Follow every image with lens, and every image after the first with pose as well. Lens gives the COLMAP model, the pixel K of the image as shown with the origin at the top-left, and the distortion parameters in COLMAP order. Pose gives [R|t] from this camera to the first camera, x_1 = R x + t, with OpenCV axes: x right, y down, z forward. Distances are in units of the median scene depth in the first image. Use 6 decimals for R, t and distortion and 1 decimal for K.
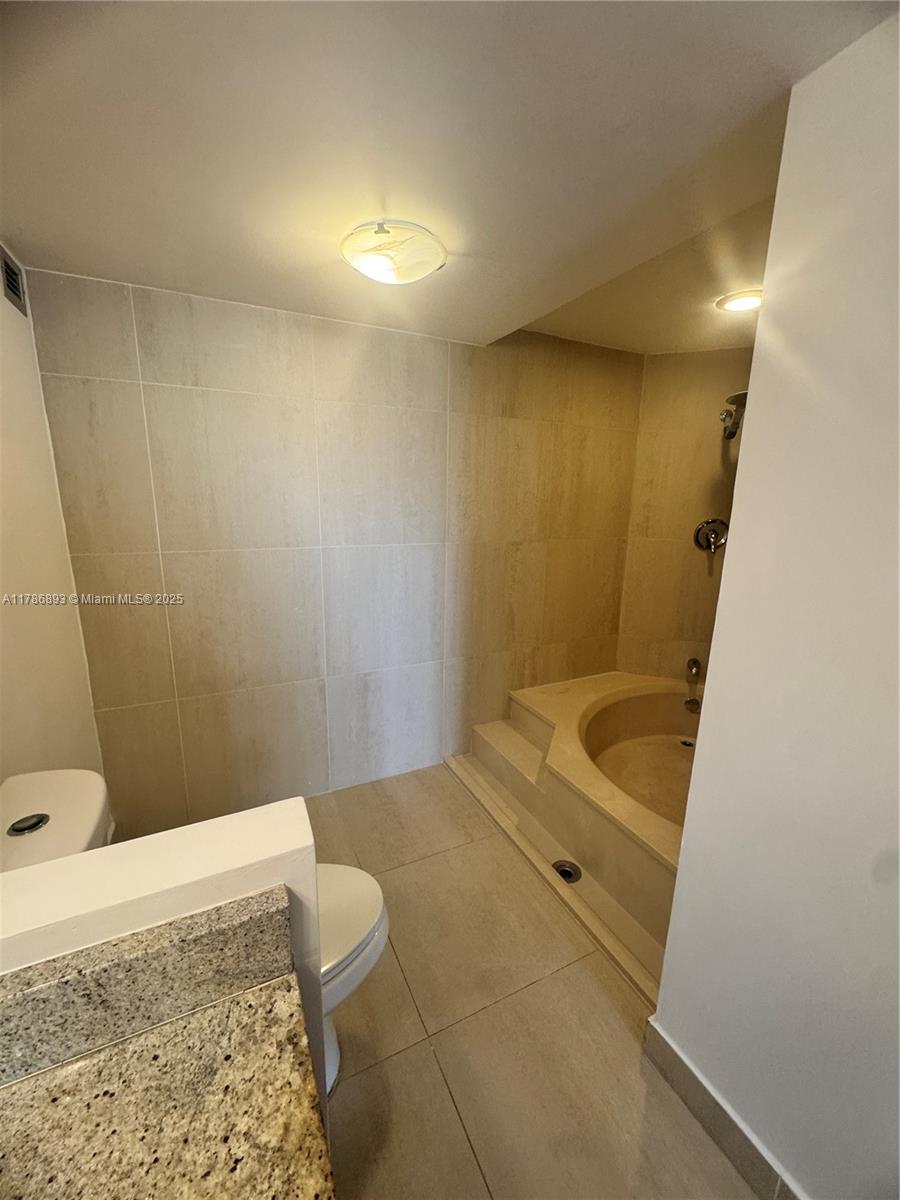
lens RADIAL K [[480.7, 0, 448.9], [0, 480.7, 596.7], [0, 0, 1]] dist [-0.007147, 0.001126]
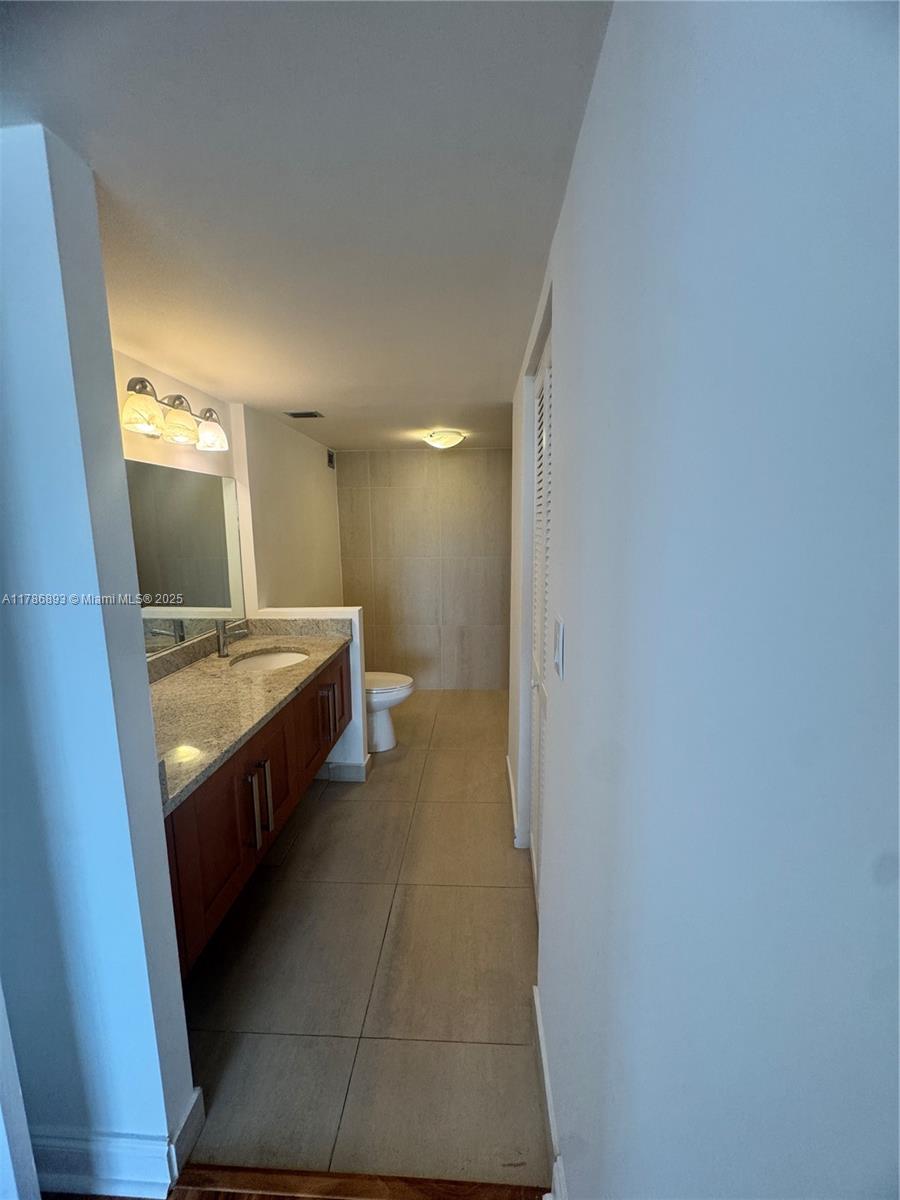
lens RADIAL K [[480.7, 0, 452.6], [0, 480.7, 601.2], [0, 0, 1]] dist [-0.007147, 0.001126]
pose [[0.867544, 0.049736, -0.494868, 1.055579], [-0.076234, 0.996527, -0.033491, 0.195545], [0.491484, 0.066781, 0.868322, -0.962299]]
